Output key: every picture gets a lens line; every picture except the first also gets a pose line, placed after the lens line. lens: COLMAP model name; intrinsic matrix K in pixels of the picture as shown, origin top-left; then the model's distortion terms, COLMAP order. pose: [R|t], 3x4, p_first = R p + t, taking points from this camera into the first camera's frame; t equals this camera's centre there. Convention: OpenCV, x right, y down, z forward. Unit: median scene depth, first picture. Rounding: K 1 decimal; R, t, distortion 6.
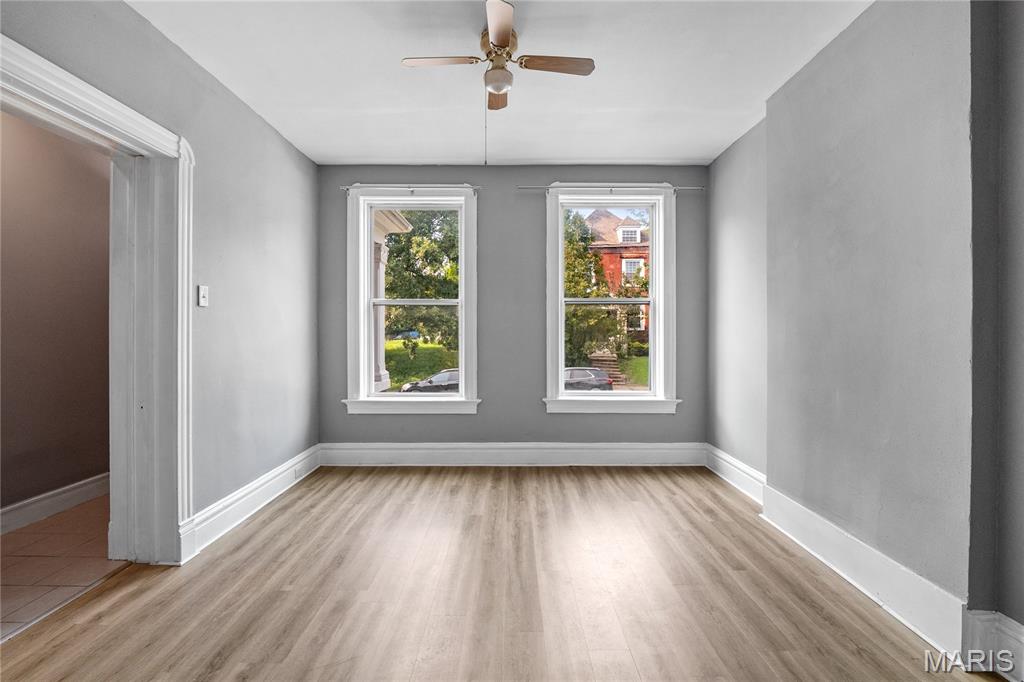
lens RADIAL K [[485.4, 0, 510.6], [0, 485.4, 342.1], [0, 0, 1]] dist [-0.004093, -0.001620]
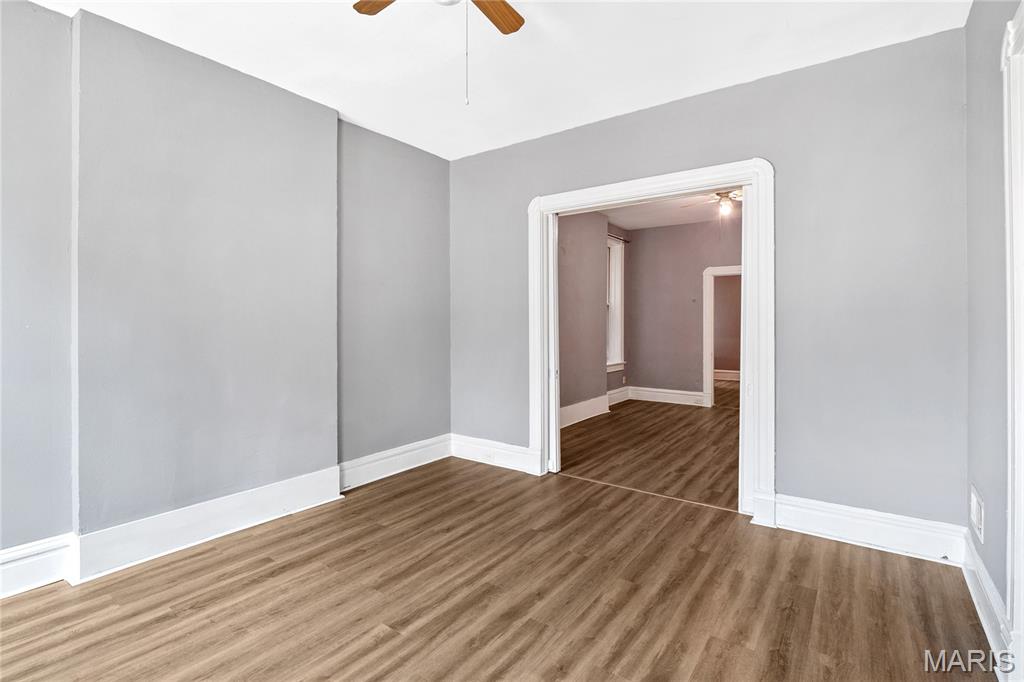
lens RADIAL K [[485.4, 0, 511.4], [0, 485.4, 316.8], [0, 0, 1]] dist [-0.004093, -0.001620]
pose [[-0.812843, 0.004389, 0.582466, -0.342141], [0.010256, 0.999924, 0.006778, -0.026585], [-0.582392, 0.011483, -0.812827, 0.981241]]
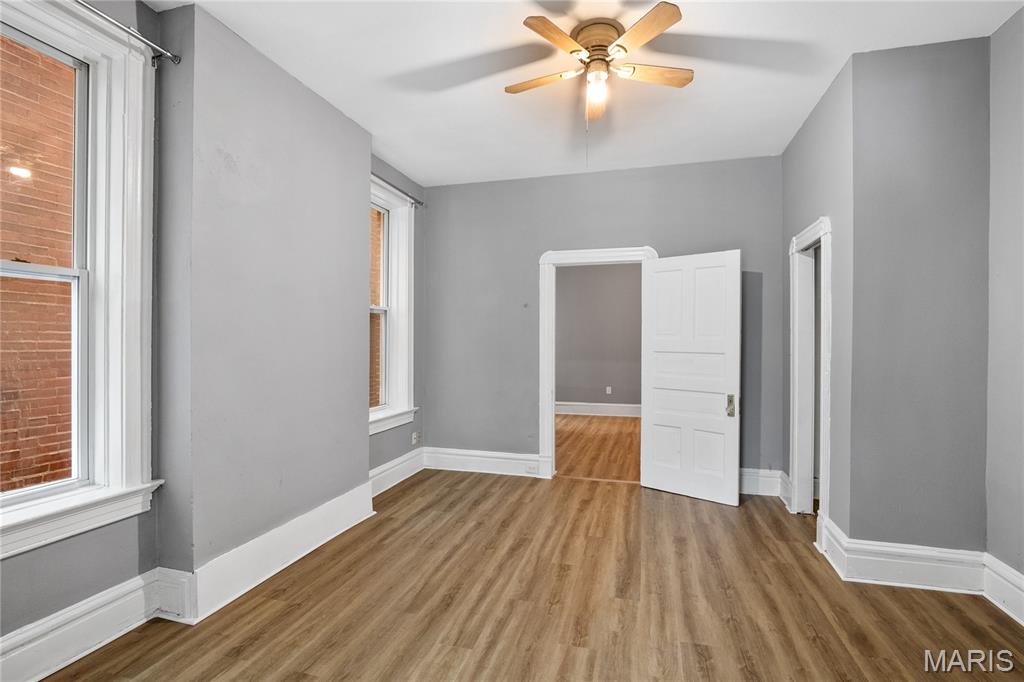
lens RADIAL K [[485.4, 0, 506.4], [0, 485.4, 340.8], [0, 0, 1]] dist [-0.004093, -0.001620]
pose [[-0.959484, 0.002386, 0.281754, -0.105042], [0.008119, 0.999783, 0.019181, -0.006540], [-0.281648, 0.020691, -0.959295, 0.162425]]
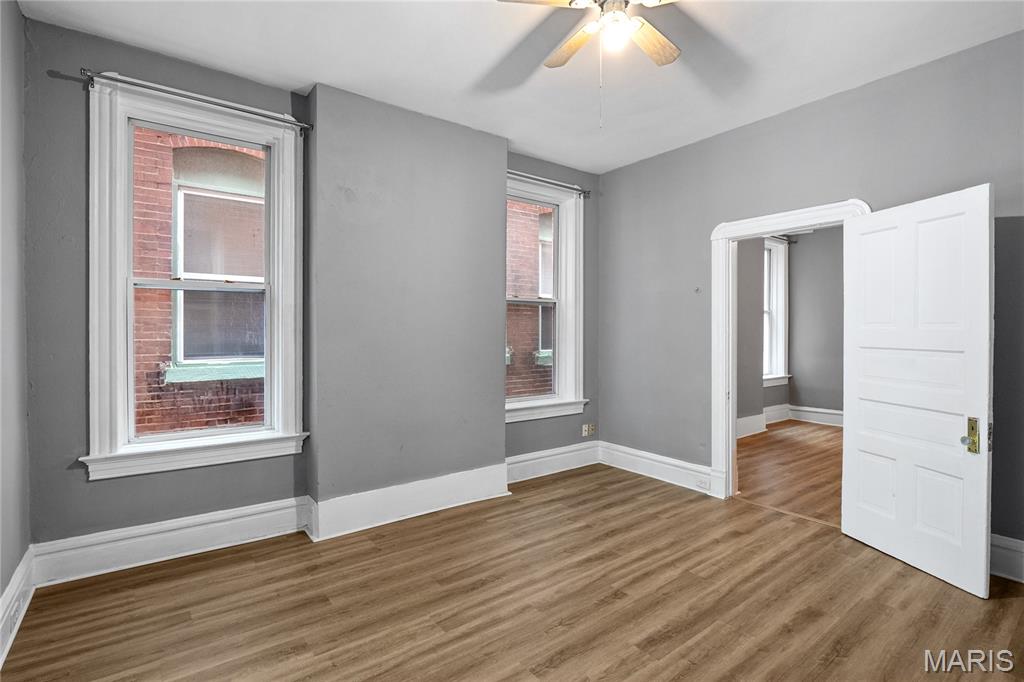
lens RADIAL K [[485.4, 0, 506.1], [0, 485.4, 333.0], [0, 0, 1]] dist [-0.004093, -0.001620]
pose [[-0.597747, 0.001379, 0.801684, -0.380160], [0.019122, 0.999739, 0.012538, -0.001779], [-0.801457, 0.022825, -0.597617, -0.052317]]
